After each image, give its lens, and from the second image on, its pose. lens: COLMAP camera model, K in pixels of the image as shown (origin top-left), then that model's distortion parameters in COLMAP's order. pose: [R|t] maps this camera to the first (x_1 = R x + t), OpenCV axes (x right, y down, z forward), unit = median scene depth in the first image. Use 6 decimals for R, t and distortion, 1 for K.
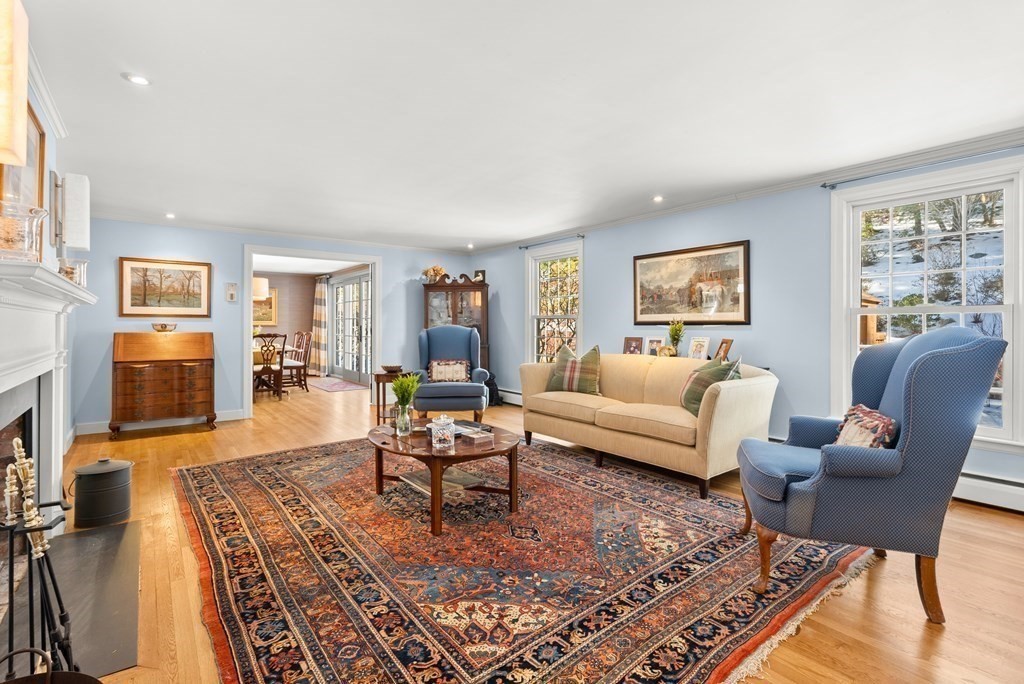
lens RADIAL K [[482.0, 0, 506.3], [0, 482.0, 327.0], [0, 0, 1]] dist [-0.005525, 0.001722]
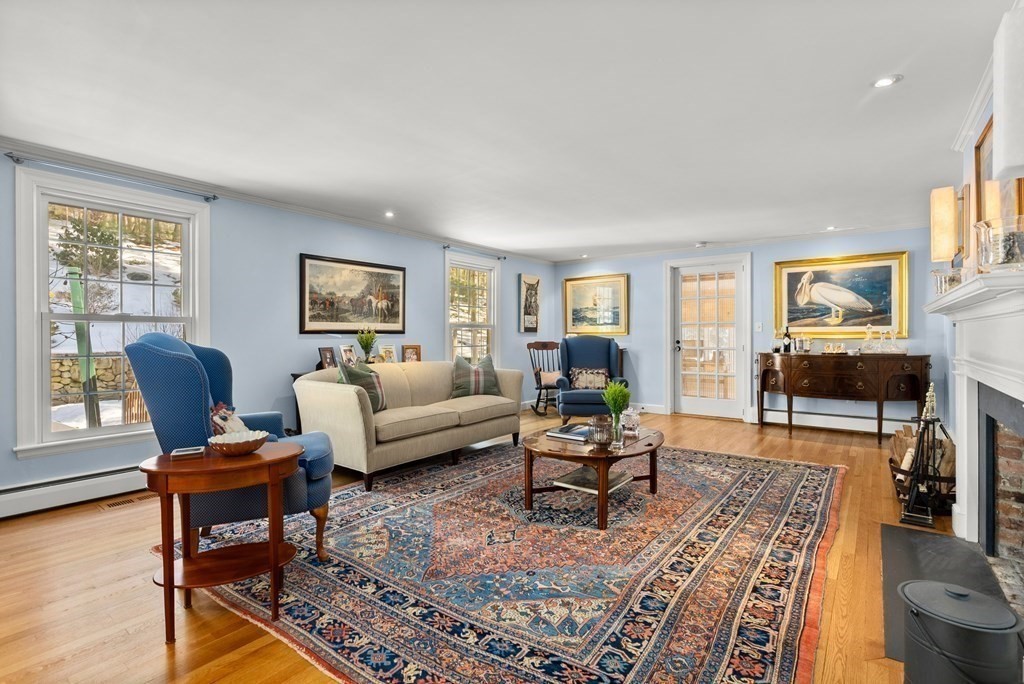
lens RADIAL K [[482.0, 0, 509.1], [0, 482.0, 338.5], [0, 0, 1]] dist [-0.005525, 0.001722]
pose [[-0.274357, -0.006928, 0.961603, -1.076218], [0.002035, 0.999968, 0.007785, -0.002087], [-0.961626, 0.004093, -0.274334, 1.440621]]
